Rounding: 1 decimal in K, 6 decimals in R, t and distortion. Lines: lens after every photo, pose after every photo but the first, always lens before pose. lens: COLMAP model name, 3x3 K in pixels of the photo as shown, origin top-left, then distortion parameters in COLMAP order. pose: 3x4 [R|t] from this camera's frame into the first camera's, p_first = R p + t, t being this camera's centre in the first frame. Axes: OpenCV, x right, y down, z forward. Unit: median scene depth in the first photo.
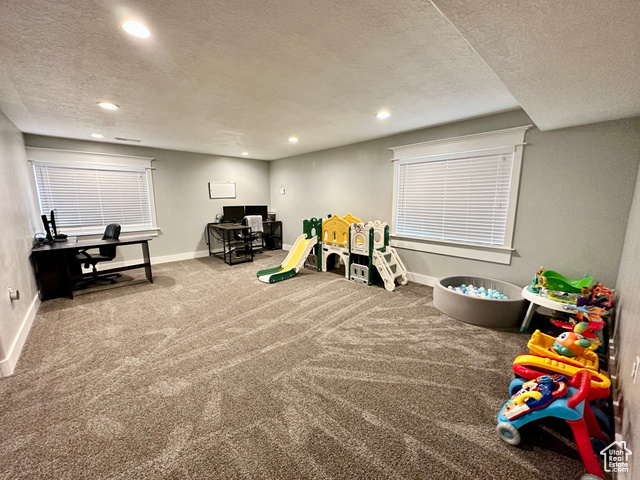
lens RADIAL K [[254.5, 0, 318.9], [0, 254.5, 235.3], [0, 0, 1]] dist [-0.001471, 0.000225]
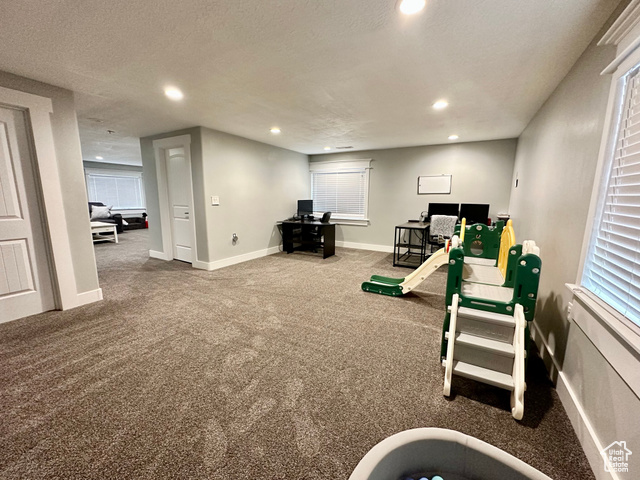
lens RADIAL K [[254.5, 0, 319.4], [0, 254.5, 236.4], [0, 0, 1]] dist [-0.001471, 0.000225]
pose [[0.309074, 0.149758, -0.939173, 0.492340], [-0.152471, 0.982553, 0.106498, -0.052545], [0.938736, 0.110281, 0.326515, 0.517686]]
